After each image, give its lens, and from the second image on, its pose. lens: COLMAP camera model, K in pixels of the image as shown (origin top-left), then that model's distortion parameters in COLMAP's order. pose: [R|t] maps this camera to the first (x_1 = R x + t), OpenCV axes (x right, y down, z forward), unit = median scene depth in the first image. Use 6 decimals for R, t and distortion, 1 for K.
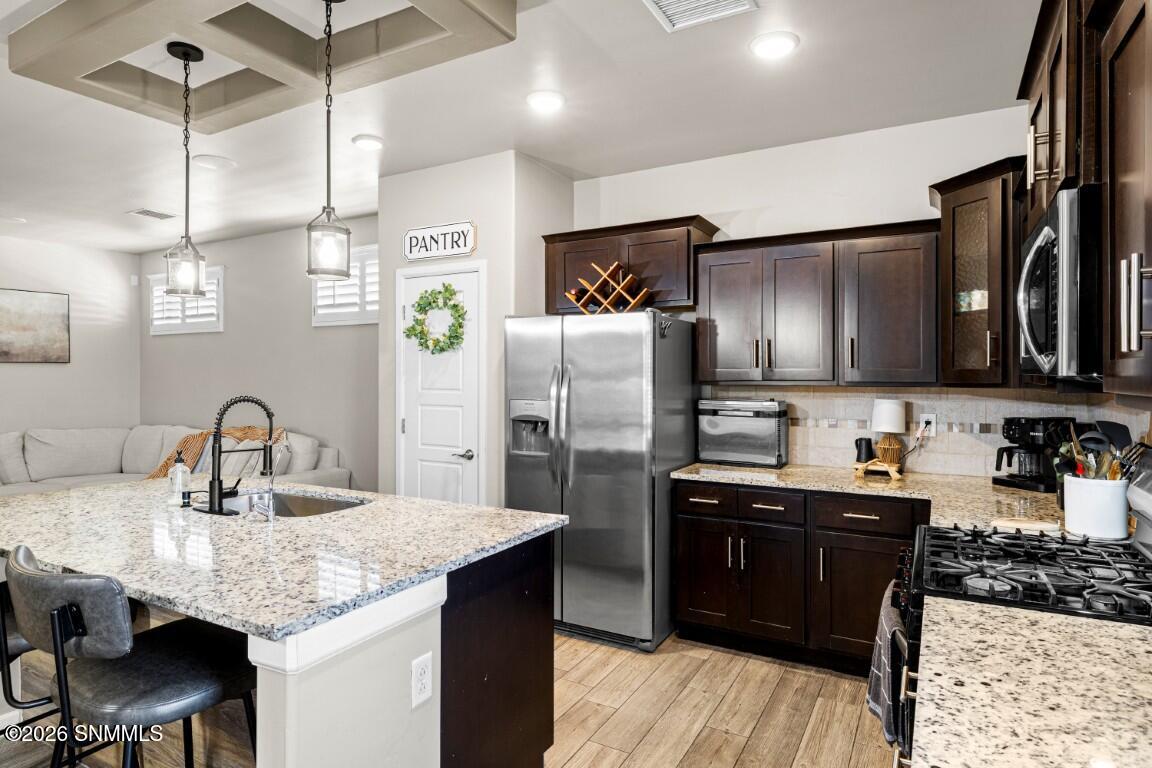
lens RADIAL K [[653.0, 0, 574.0], [0, 653.0, 379.8], [0, 0, 1]] dist [0.003017, -0.000625]
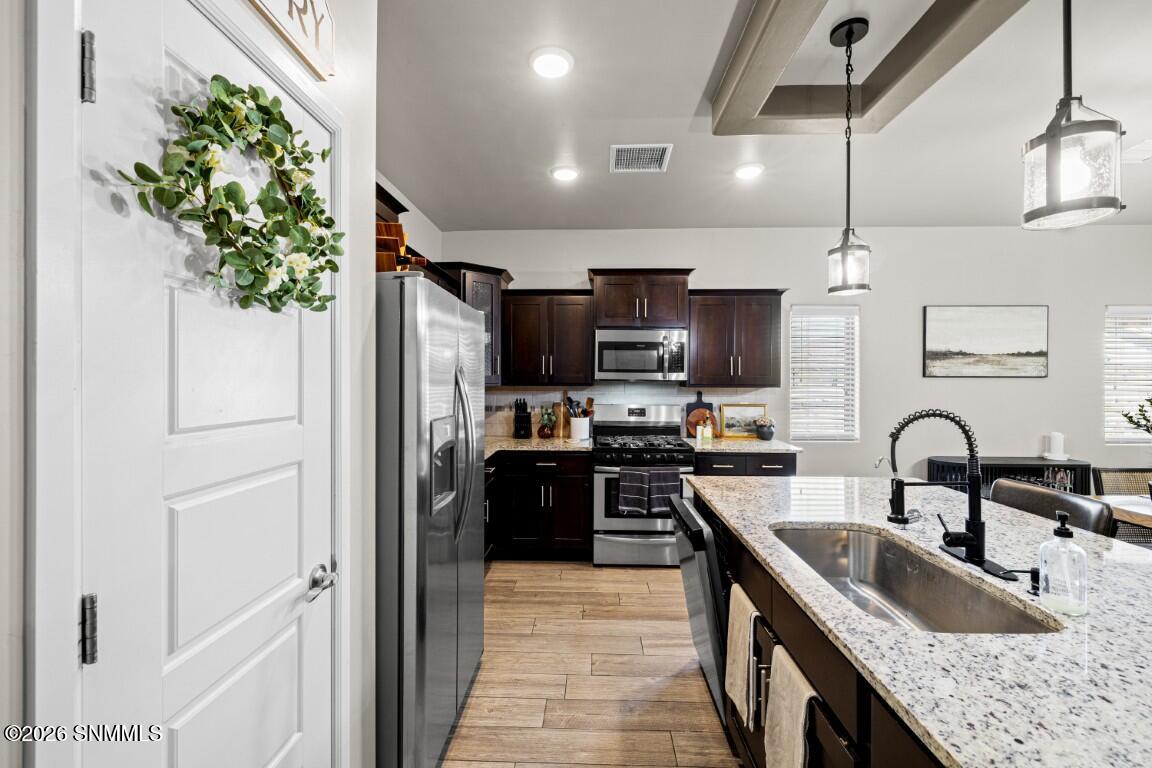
lens RADIAL K [[478.5, 0, 576.6], [0, 478.5, 382.5], [0, 0, 1]] dist [0.000745, 0.000268]
pose [[-0.463181, -0.007806, 0.886229, -0.698176], [-0.002042, 0.999968, 0.007741, -0.012291], [-0.886261, 0.001775, -0.463182, 1.411798]]
